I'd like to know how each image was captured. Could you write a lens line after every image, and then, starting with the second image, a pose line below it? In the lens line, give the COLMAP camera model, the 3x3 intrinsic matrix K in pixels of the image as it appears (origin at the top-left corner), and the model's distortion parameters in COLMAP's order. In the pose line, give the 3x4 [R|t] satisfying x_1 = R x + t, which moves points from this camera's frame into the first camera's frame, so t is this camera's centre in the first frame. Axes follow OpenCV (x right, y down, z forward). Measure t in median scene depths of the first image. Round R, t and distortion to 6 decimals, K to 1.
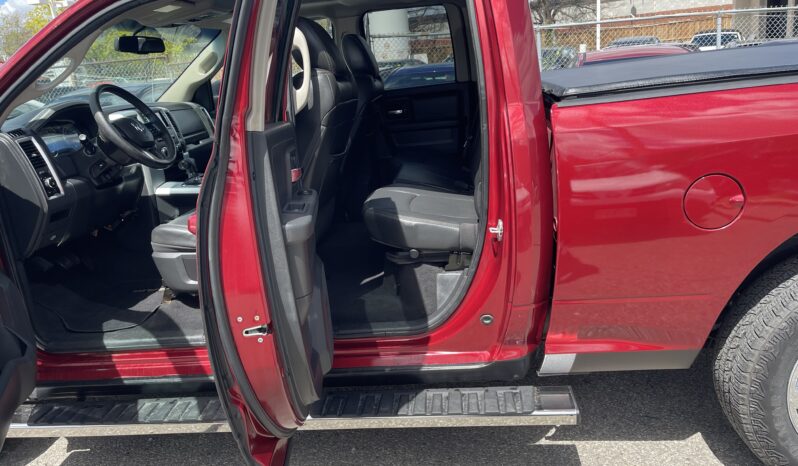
lens RADIAL K [[589.2, 0, 399.4], [0, 589.2, 228.1], [0, 0, 1]] dist [0.055529, -0.073897]
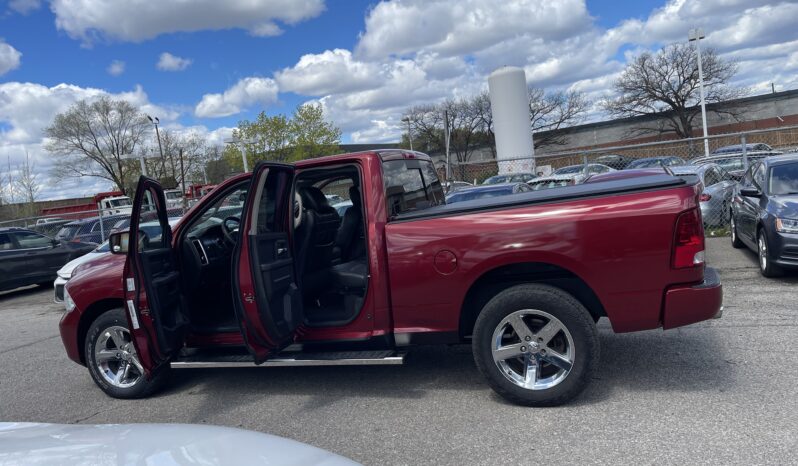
lens RADIAL K [[589.2, 0, 399.0], [0, 589.2, 230.3], [0, 0, 1]] dist [0.055529, -0.073897]
pose [[0.966236, -0.017149, -0.257089, 0.759197], [-0.027944, 0.984923, -0.170724, 0.189862], [0.256140, 0.172144, 0.951188, -1.041624]]
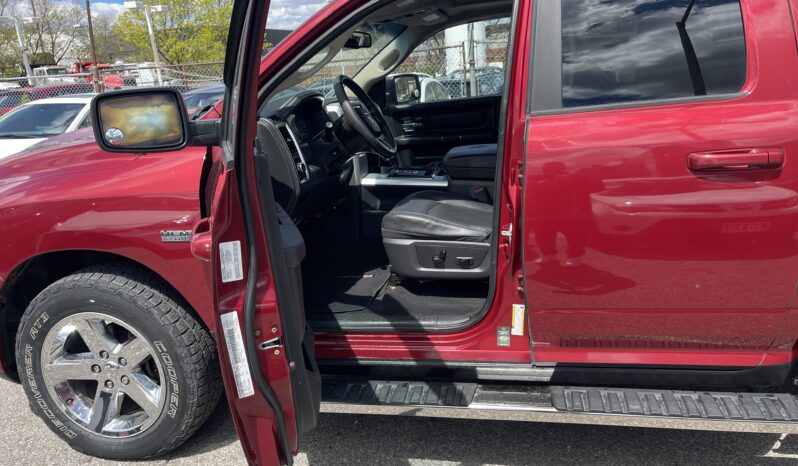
lens RADIAL K [[589.2, 0, 396.3], [0, 589.2, 230.8], [0, 0, 1]] dist [0.055529, -0.073897]
pose [[0.994347, 0.040478, -0.098161, -0.304333], [-0.041397, 0.999116, -0.007341, 0.035339], [0.097777, 0.011363, 0.995143, -0.016118]]
